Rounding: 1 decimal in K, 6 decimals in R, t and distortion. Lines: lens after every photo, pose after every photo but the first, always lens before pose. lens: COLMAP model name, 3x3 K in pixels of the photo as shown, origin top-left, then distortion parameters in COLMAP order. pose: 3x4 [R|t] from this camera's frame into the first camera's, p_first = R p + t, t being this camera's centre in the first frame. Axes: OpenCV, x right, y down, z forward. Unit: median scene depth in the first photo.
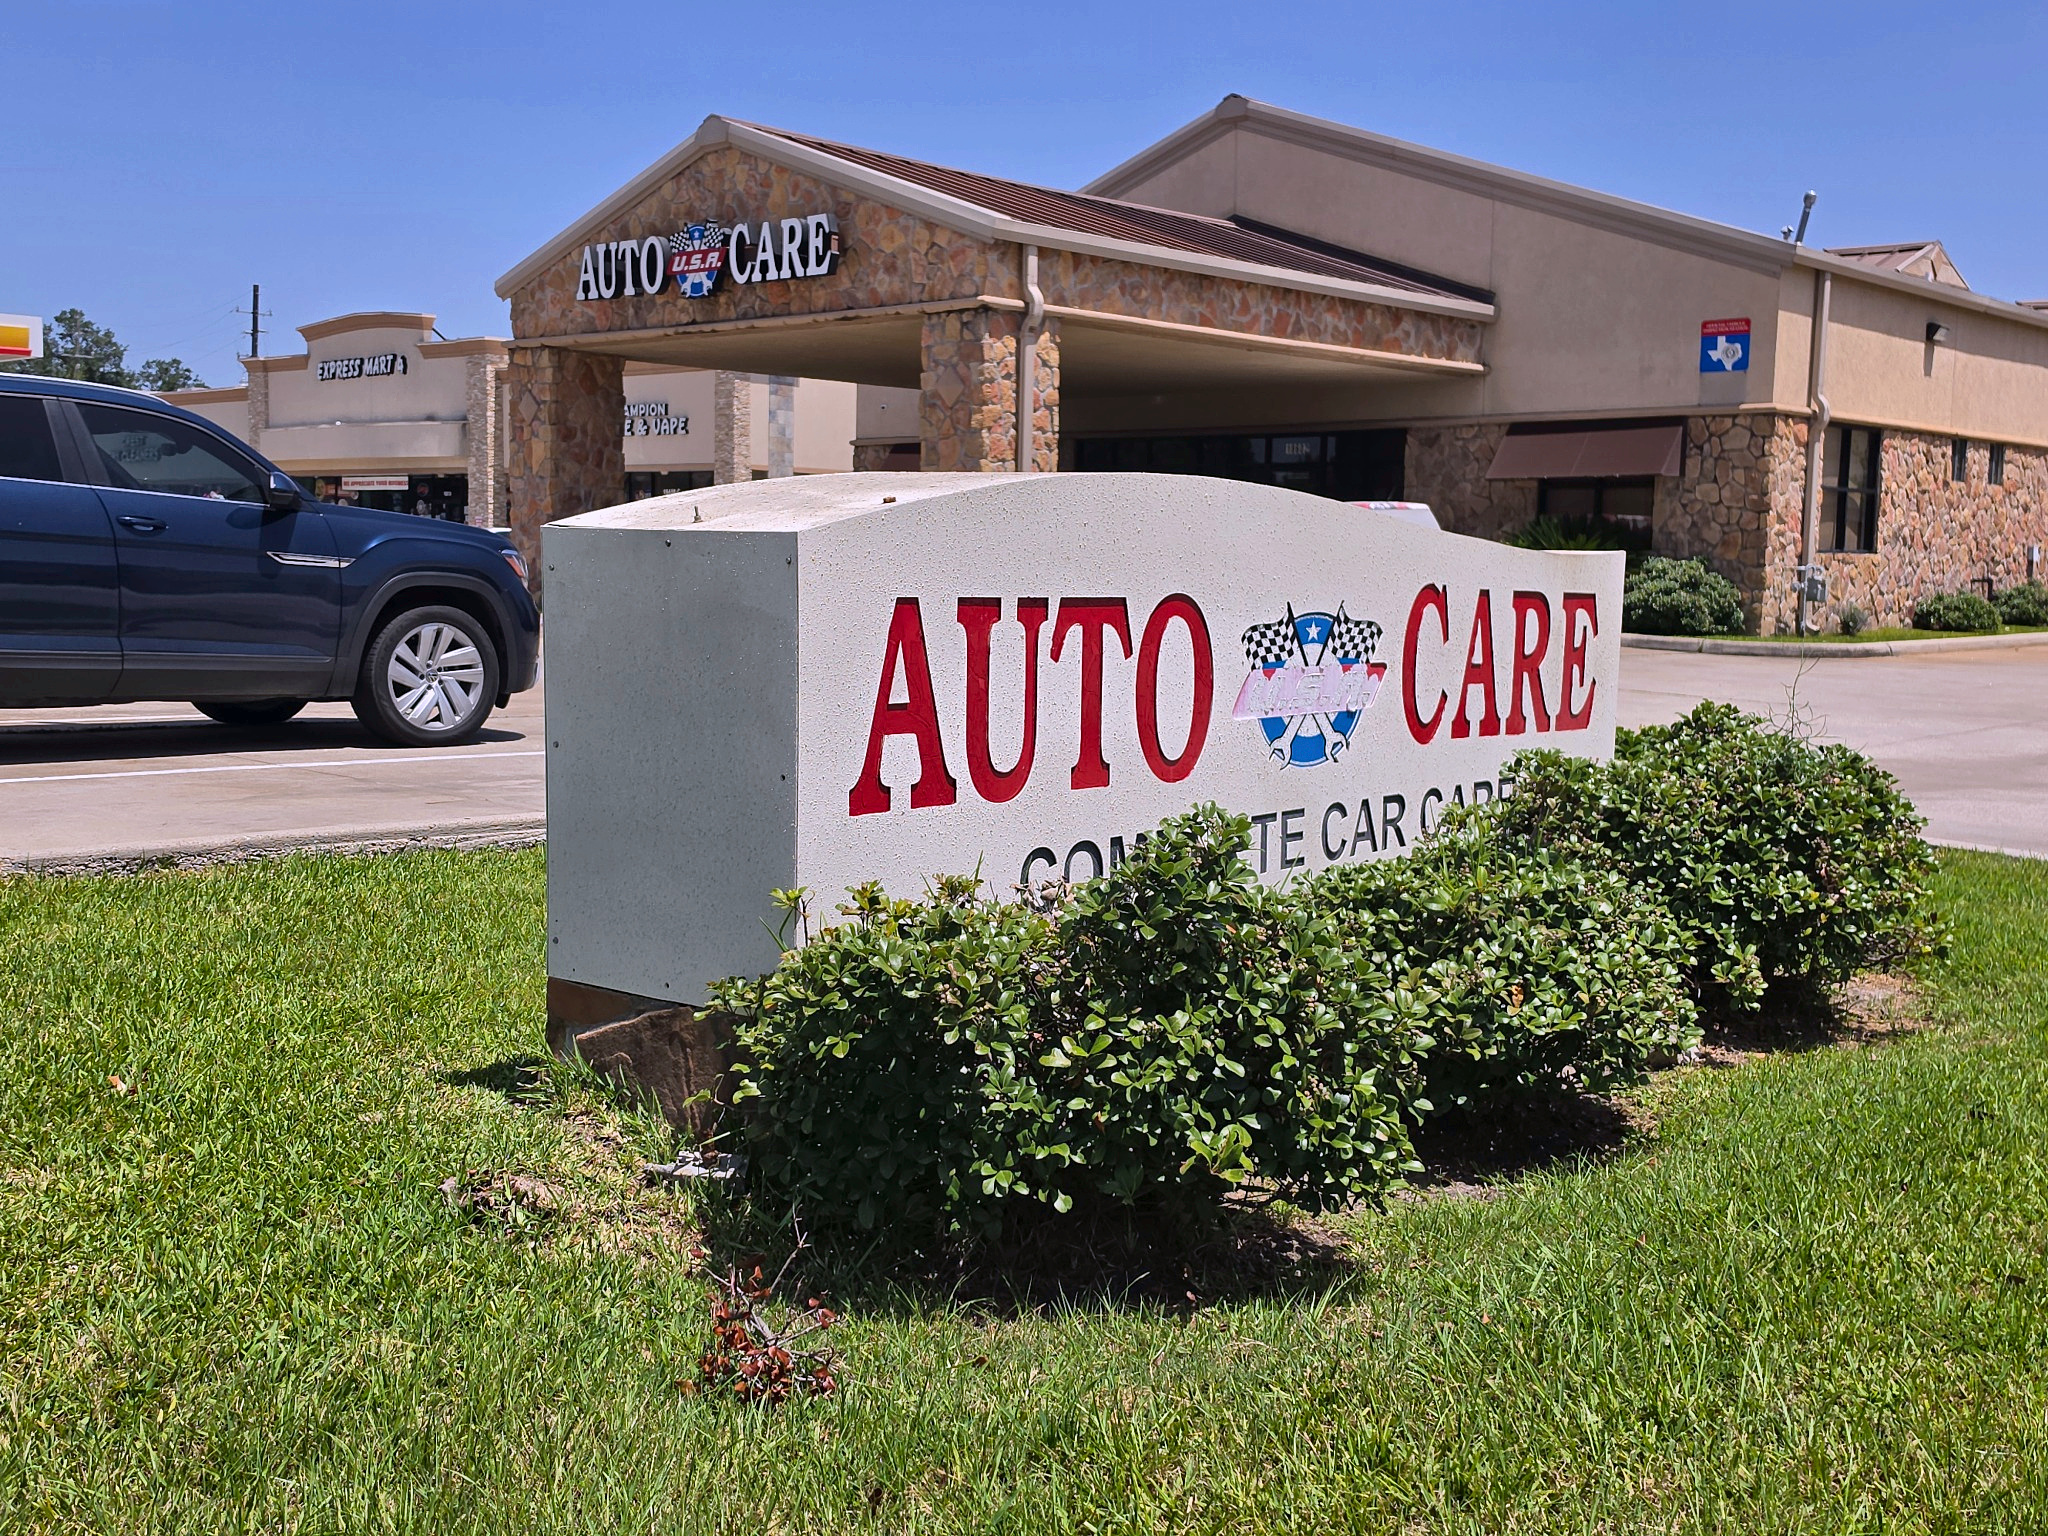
lens RADIAL K [[2112.3, 0, 1029.8], [0, 2112.3, 757.3], [0, 0, 1]] dist [0.067779, 0.000000]
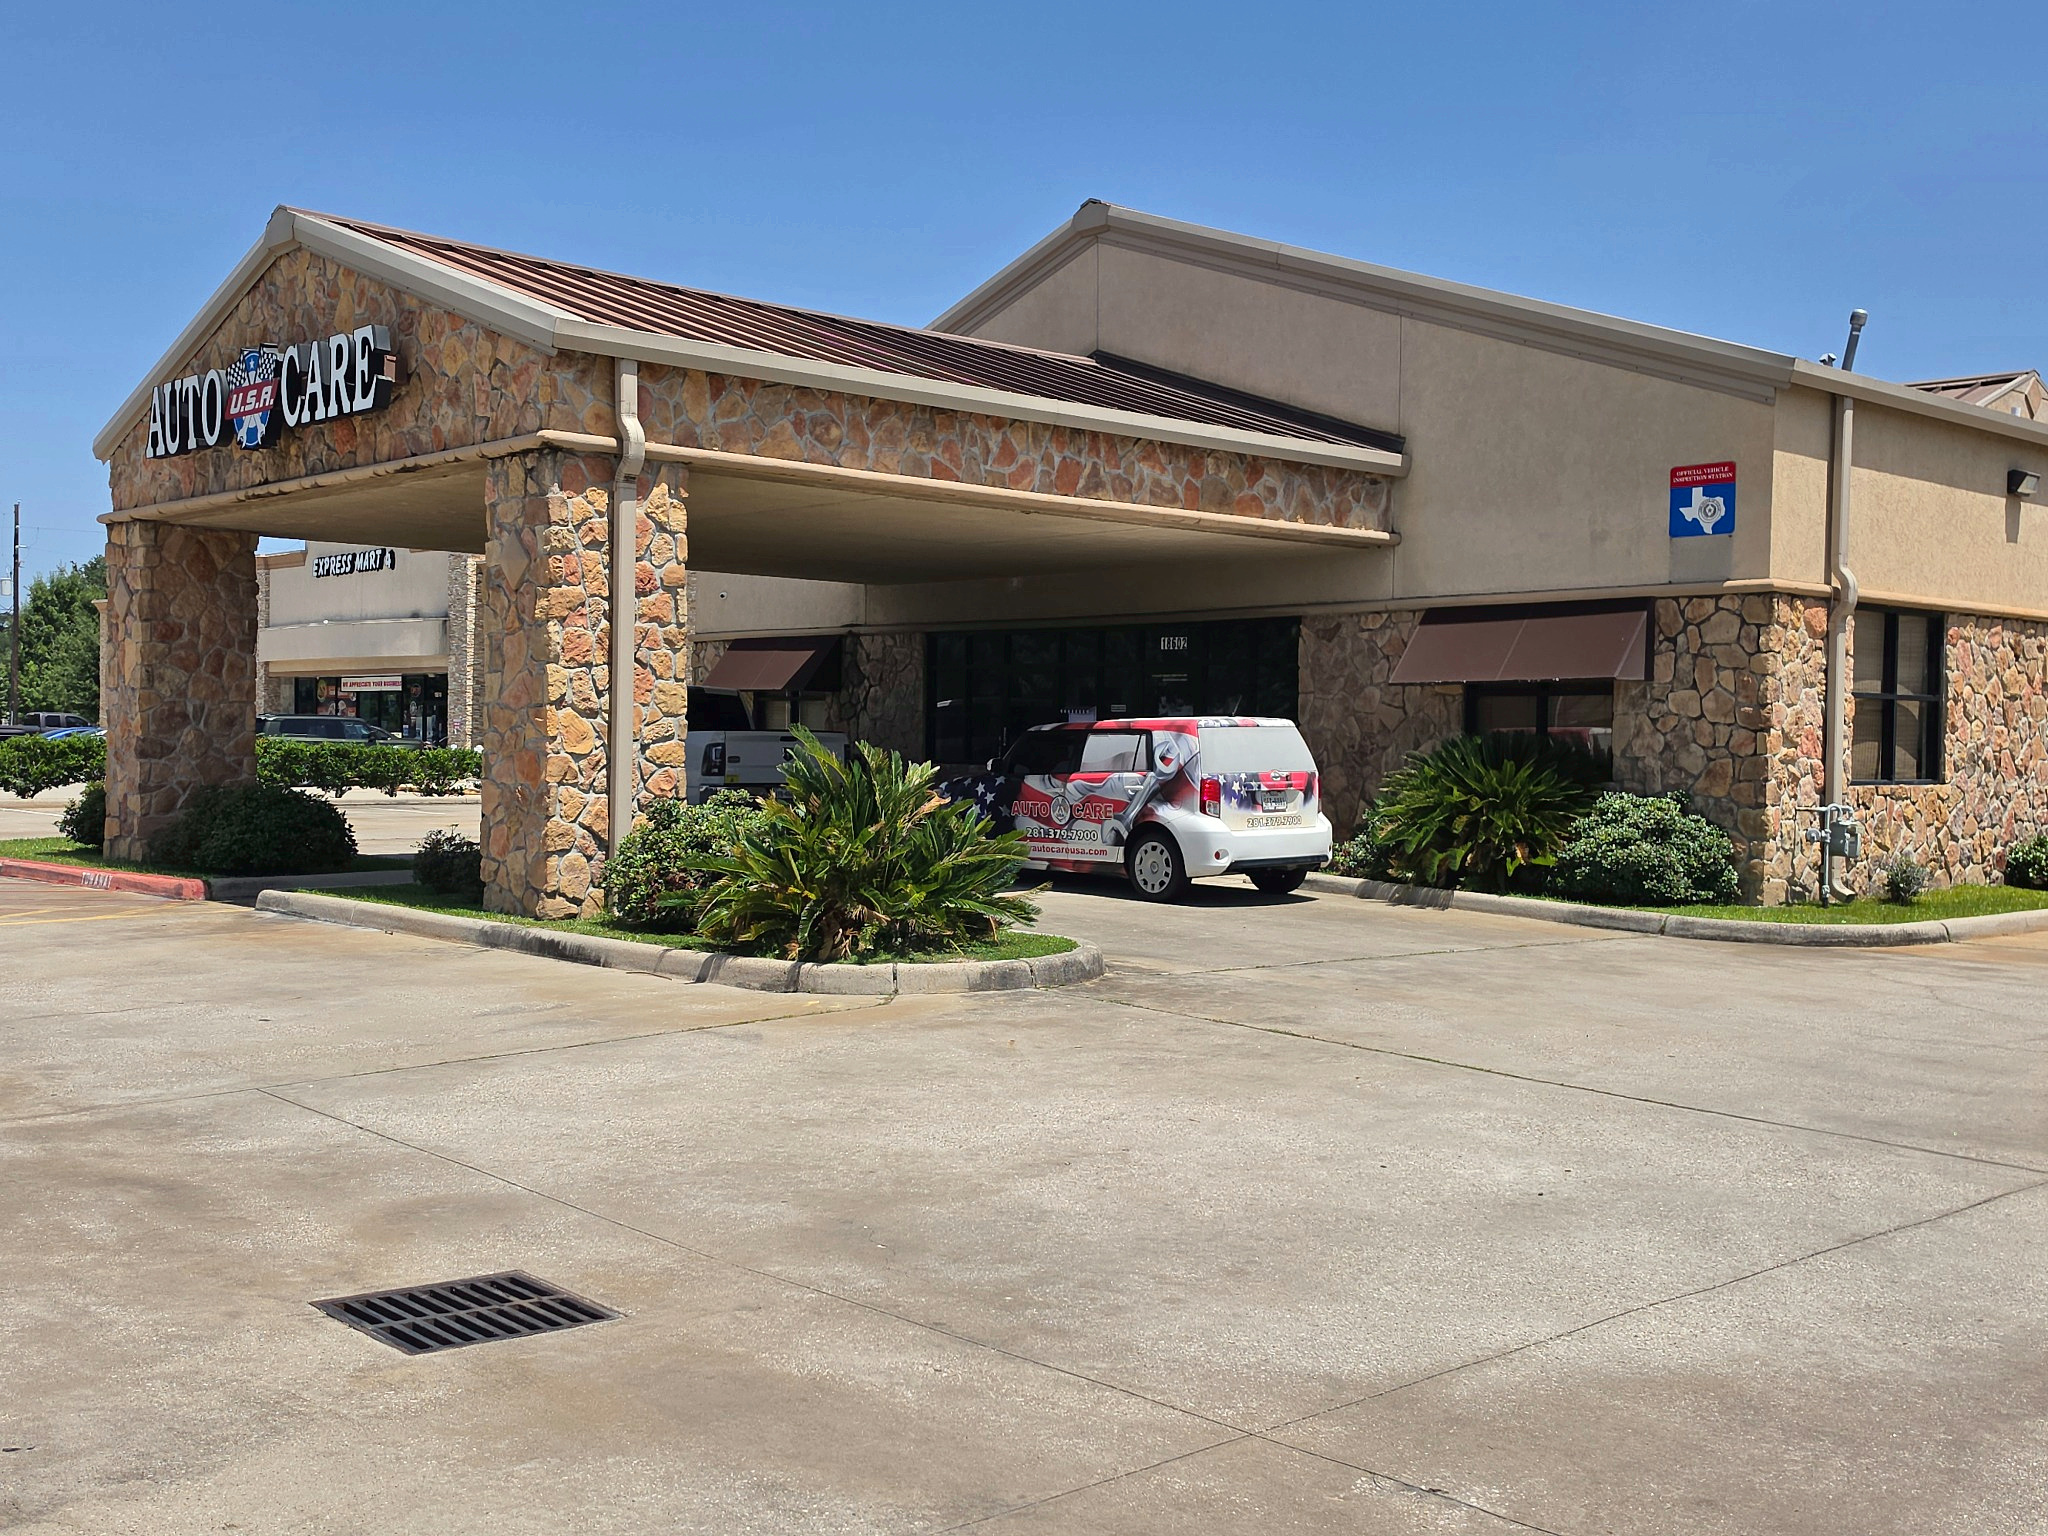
lens RADIAL K [[2112.3, 0, 987.4], [0, 2112.3, 782.3], [0, 0, 1]] dist [0.067779, 0.000000]
pose [[0.996164, -0.001671, -0.087485, 0.149297], [-0.005126, 0.996986, -0.077410, -0.041554], [0.087351, 0.077562, 0.993154, 0.274131]]
